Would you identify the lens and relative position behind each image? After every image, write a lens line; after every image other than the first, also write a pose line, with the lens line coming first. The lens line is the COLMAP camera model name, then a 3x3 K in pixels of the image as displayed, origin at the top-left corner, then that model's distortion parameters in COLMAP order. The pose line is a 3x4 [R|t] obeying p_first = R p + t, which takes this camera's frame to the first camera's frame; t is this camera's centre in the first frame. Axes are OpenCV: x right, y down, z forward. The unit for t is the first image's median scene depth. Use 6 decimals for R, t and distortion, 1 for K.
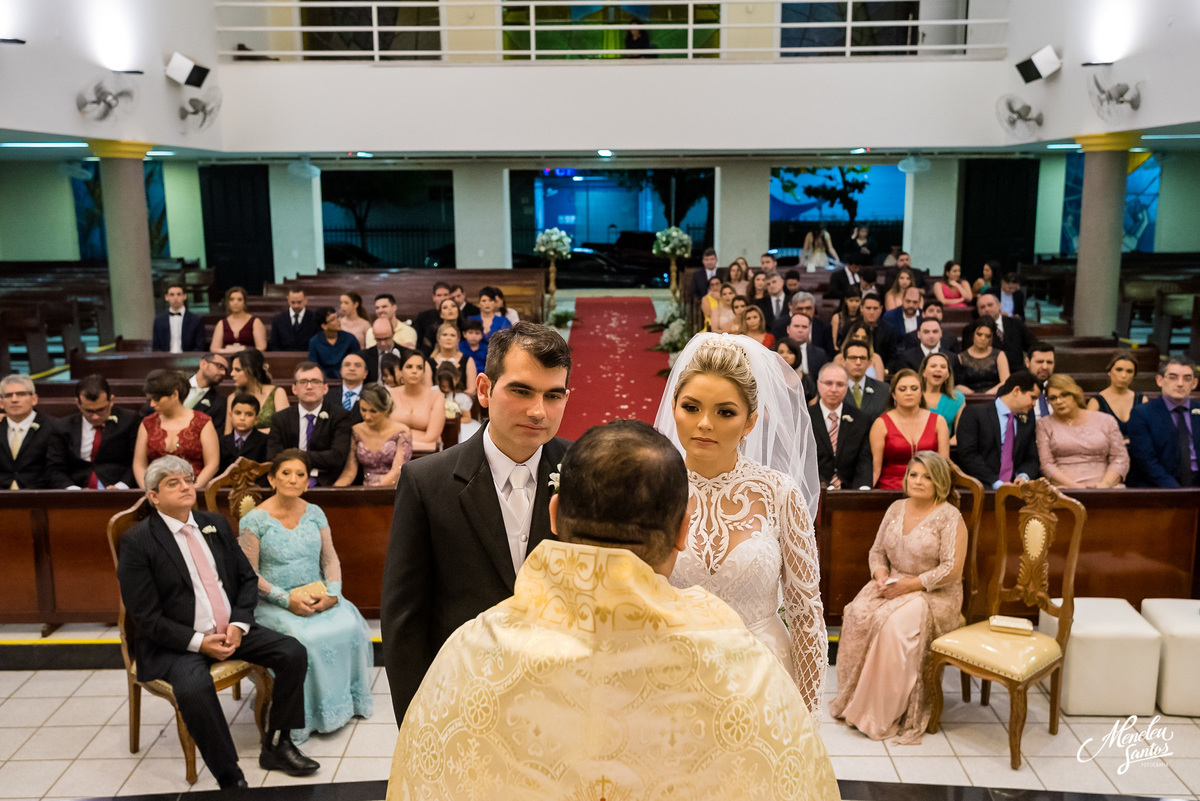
lens RADIAL K [[1214.7, 0, 600.0], [0, 1214.7, 400.5], [0, 0, 1]] dist [0.054724, 0.003188]
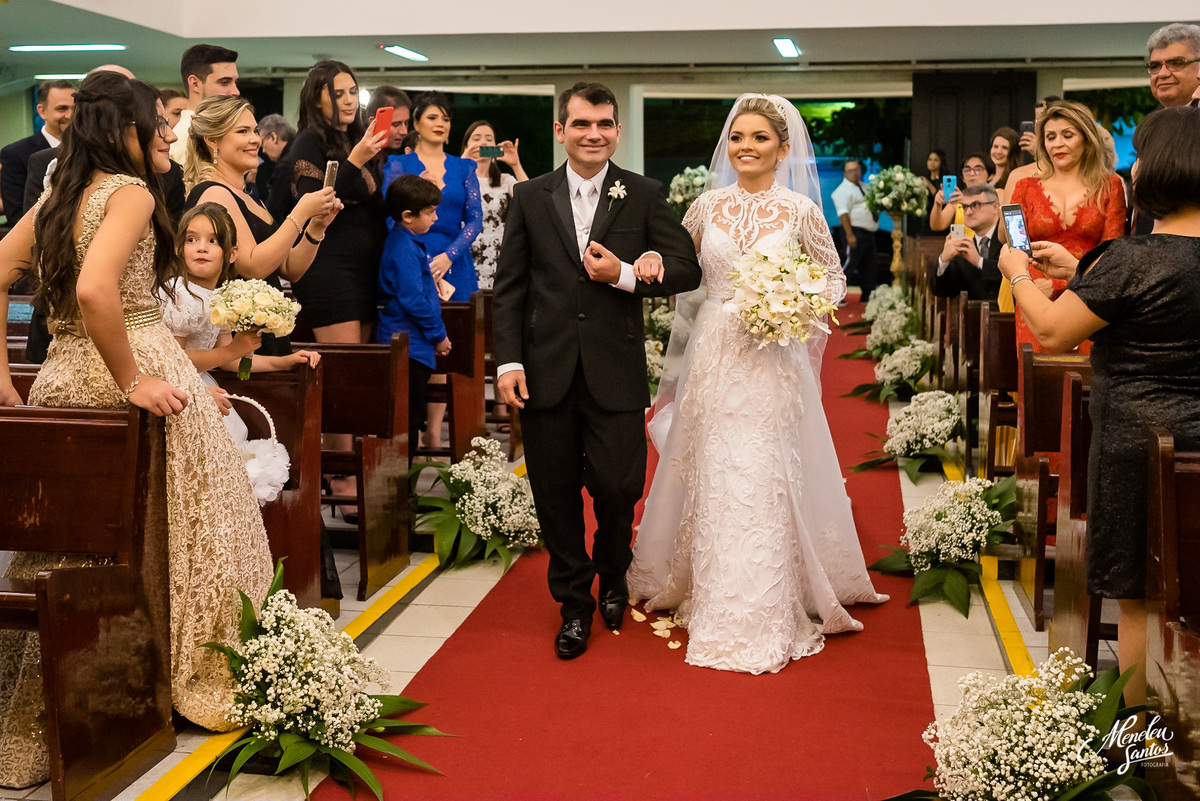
lens RADIAL K [[1214.7, 0, 600.0], [0, 1214.7, 400.5], [0, 0, 1]] dist [0.054724, 0.003188]
pose [[0.978767, 0.027043, -0.203184, 0.042131], [-0.043776, 0.995967, -0.078315, 0.028963], [0.200247, 0.085547, 0.976004, 0.386844]]
